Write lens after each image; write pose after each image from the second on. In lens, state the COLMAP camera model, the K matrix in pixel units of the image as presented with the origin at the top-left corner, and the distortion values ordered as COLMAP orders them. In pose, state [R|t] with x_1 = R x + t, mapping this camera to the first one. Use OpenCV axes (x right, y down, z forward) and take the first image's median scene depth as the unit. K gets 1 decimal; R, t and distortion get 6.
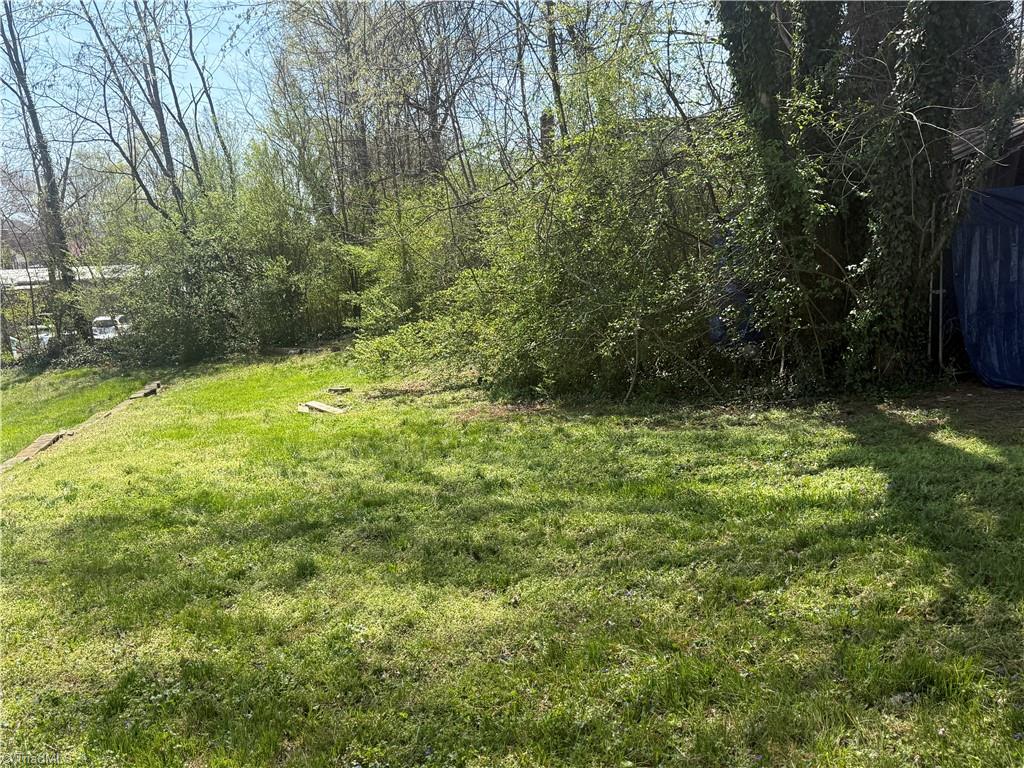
lens RADIAL K [[965.5, 0, 510.4], [0, 965.5, 387.6], [0, 0, 1]] dist [0.189465, -0.420724]
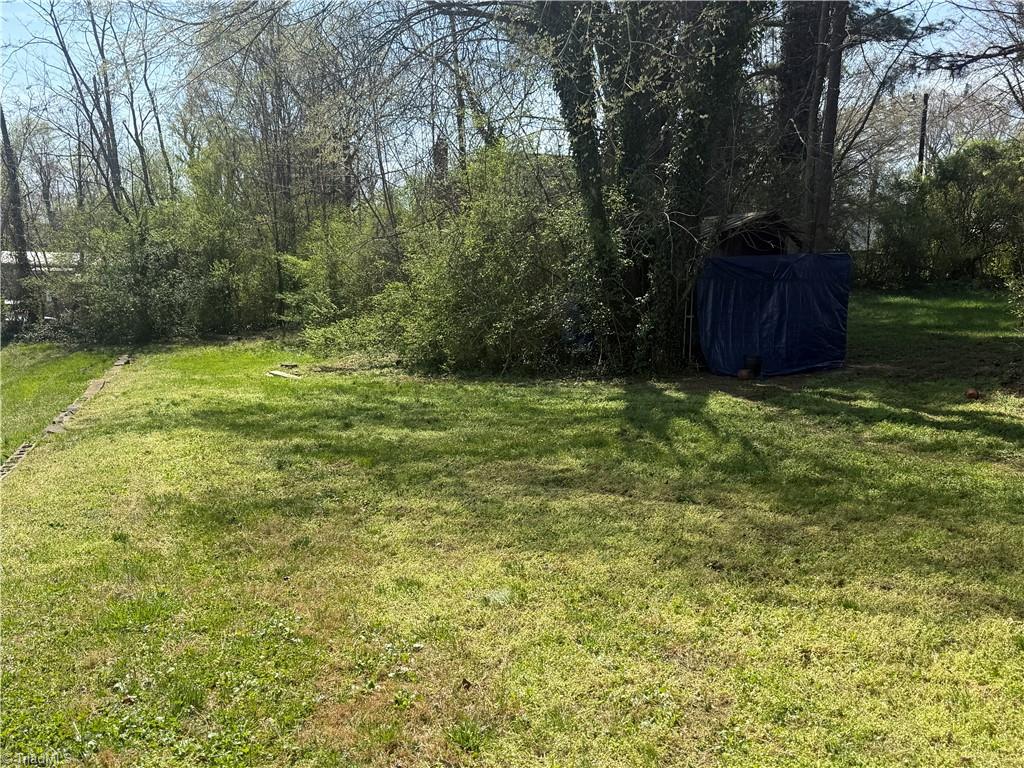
lens RADIAL K [[965.5, 0, 510.4], [0, 965.5, 387.6], [0, 0, 1]] dist [0.189465, -0.420724]
pose [[0.990787, 0.049443, 0.126082, -0.056594], [-0.047816, 0.998730, -0.015900, 0.053454], [-0.126708, 0.009724, 0.991892, -0.497917]]
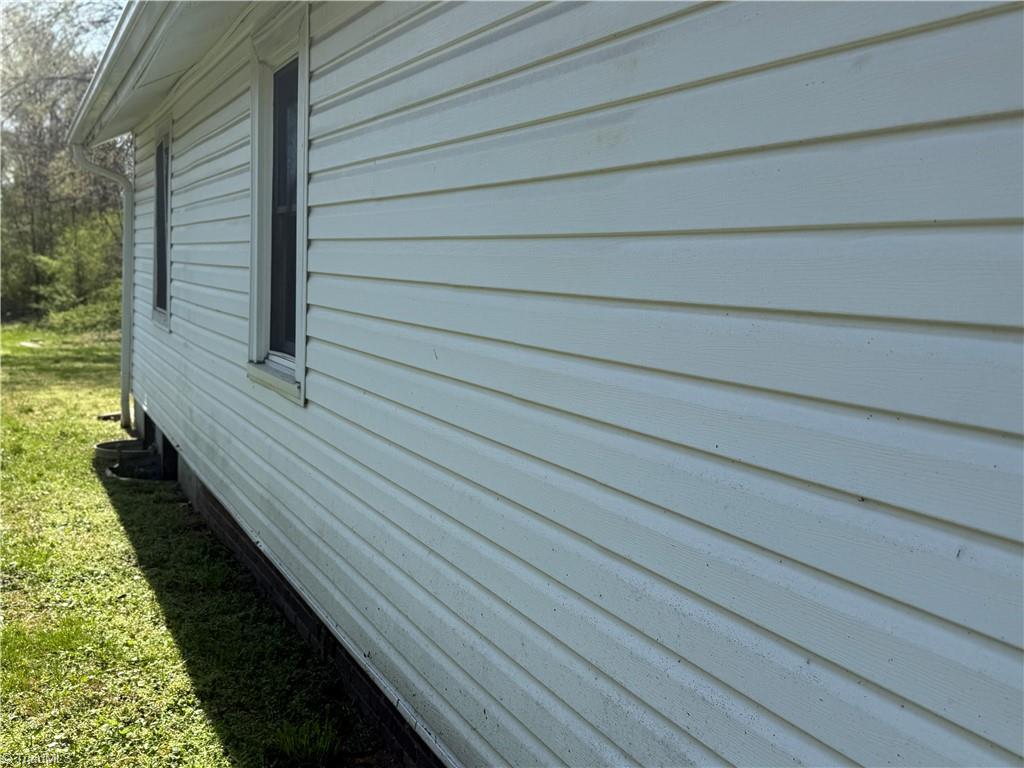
lens RADIAL K [[965.5, 0, 510.4], [0, 965.5, 387.6], [0, 0, 1]] dist [0.189465, -0.420724]
pose [[0.946462, 0.047754, 0.319264, 0.096969], [-0.041736, 0.998799, -0.025669, 0.133997], [-0.320107, 0.010970, 0.947318, -1.333592]]
